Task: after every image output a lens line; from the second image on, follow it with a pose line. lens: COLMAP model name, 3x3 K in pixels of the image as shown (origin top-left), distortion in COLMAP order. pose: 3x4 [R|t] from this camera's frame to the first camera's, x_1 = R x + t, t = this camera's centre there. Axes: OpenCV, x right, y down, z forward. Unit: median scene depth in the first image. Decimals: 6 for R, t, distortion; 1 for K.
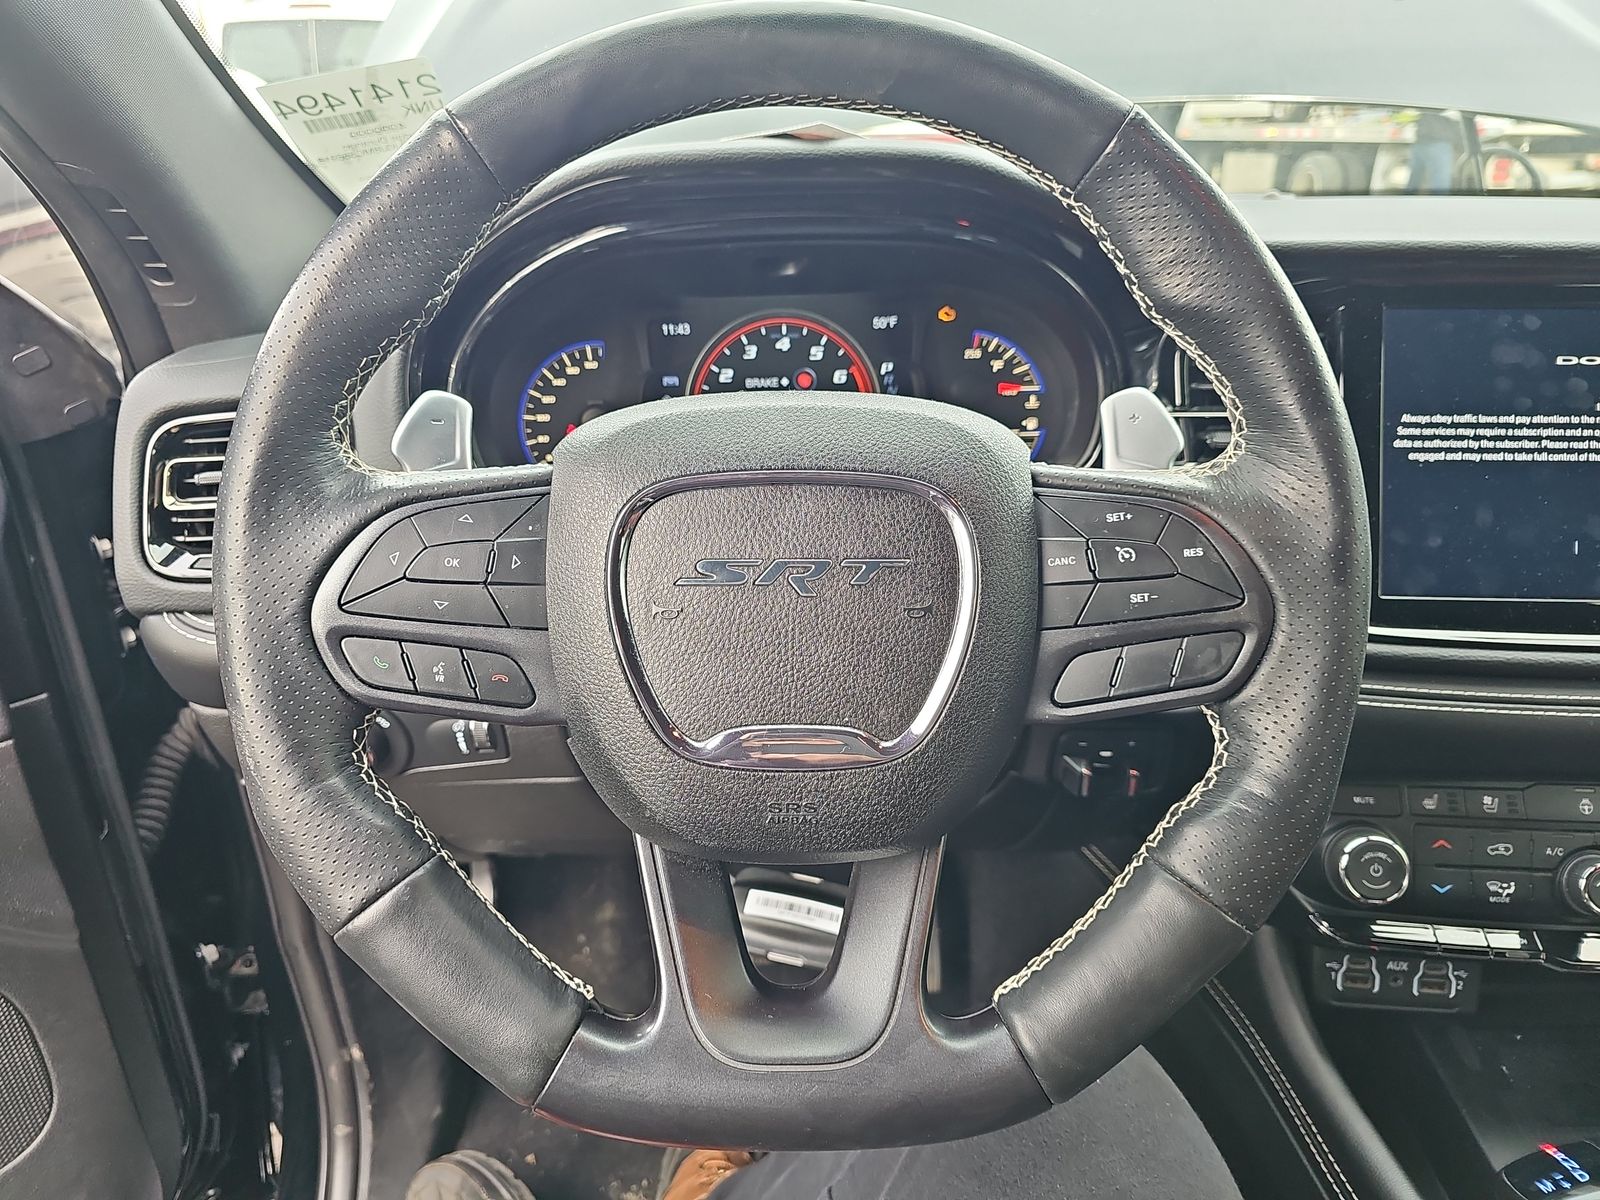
lens RADIAL K [[1065.7, 0, 790.2], [0, 1065.7, 595.3], [0, 0, 1]] dist [0.046048, -0.040335]
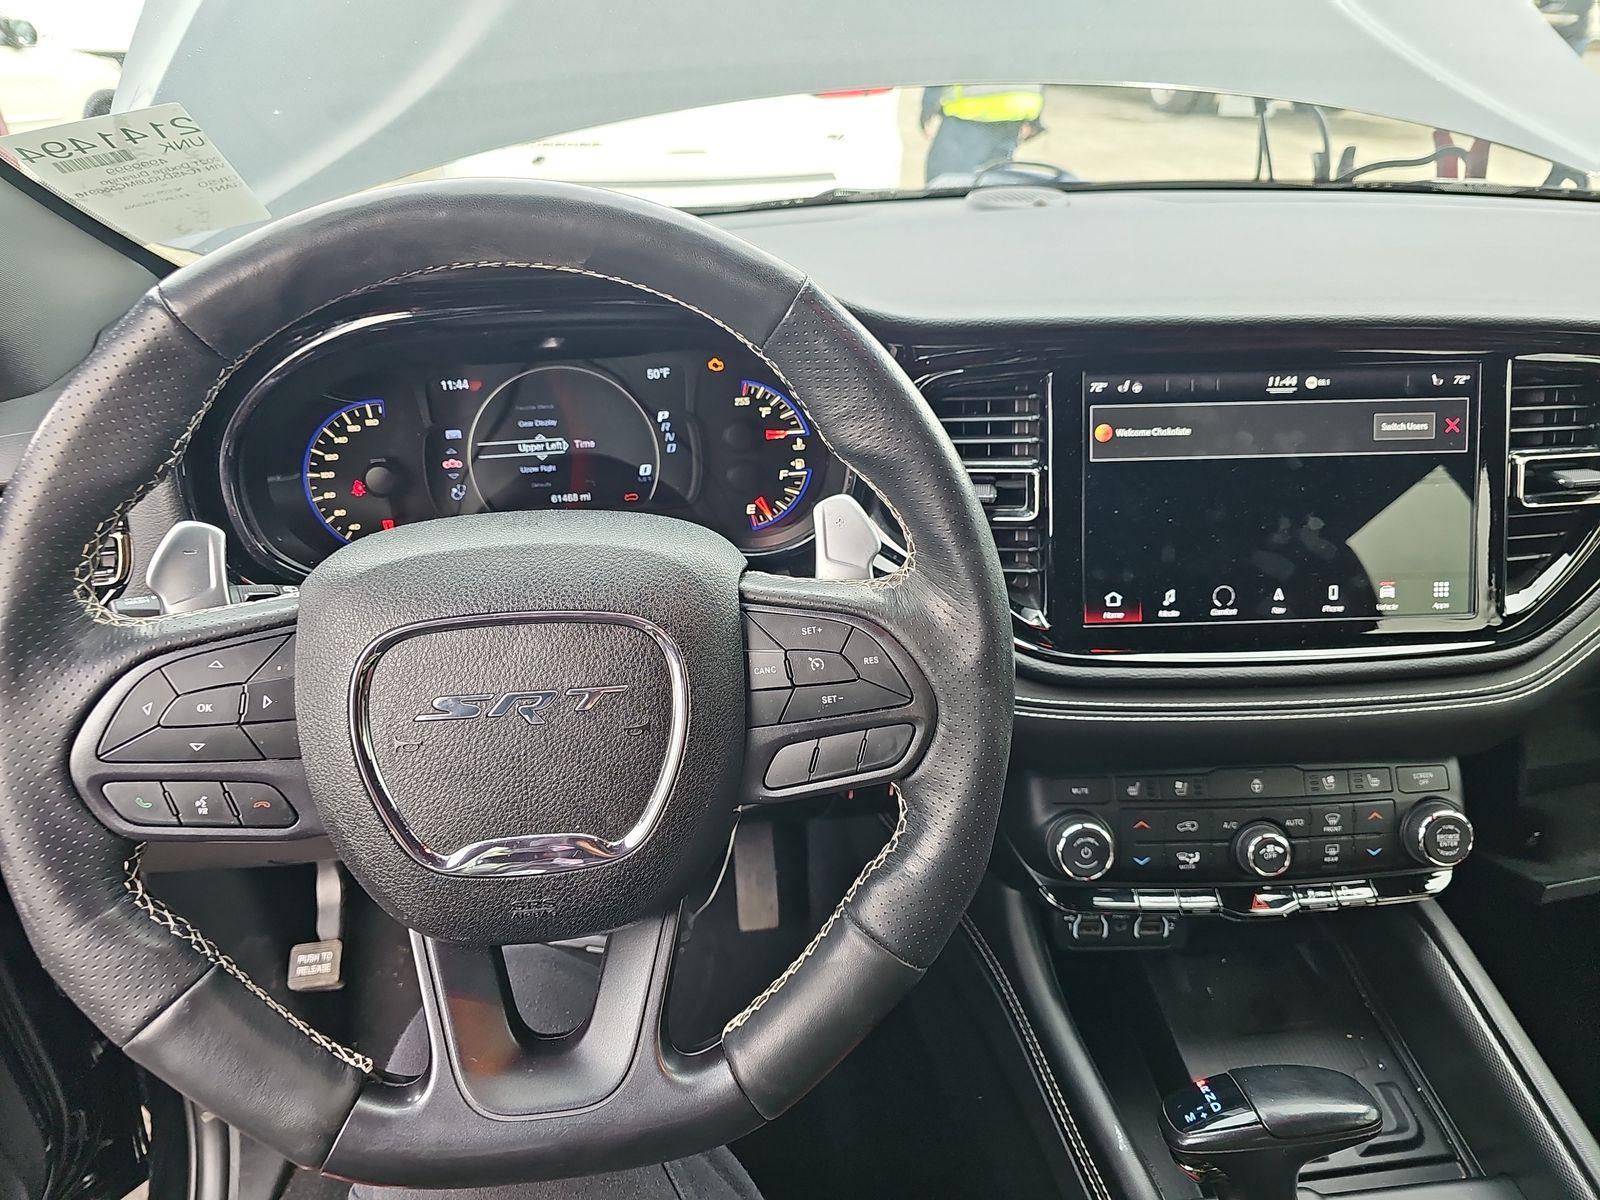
lens RADIAL K [[1065.7, 0, 811.3], [0, 1065.7, 586.8], [0, 0, 1]] dist [0.046048, -0.040335]
pose [[0.992172, -0.048302, 0.115158, 0.172210], [0.036801, 0.994308, 0.099984, -0.233323], [-0.119332, -0.094964, 0.988303, -0.143794]]
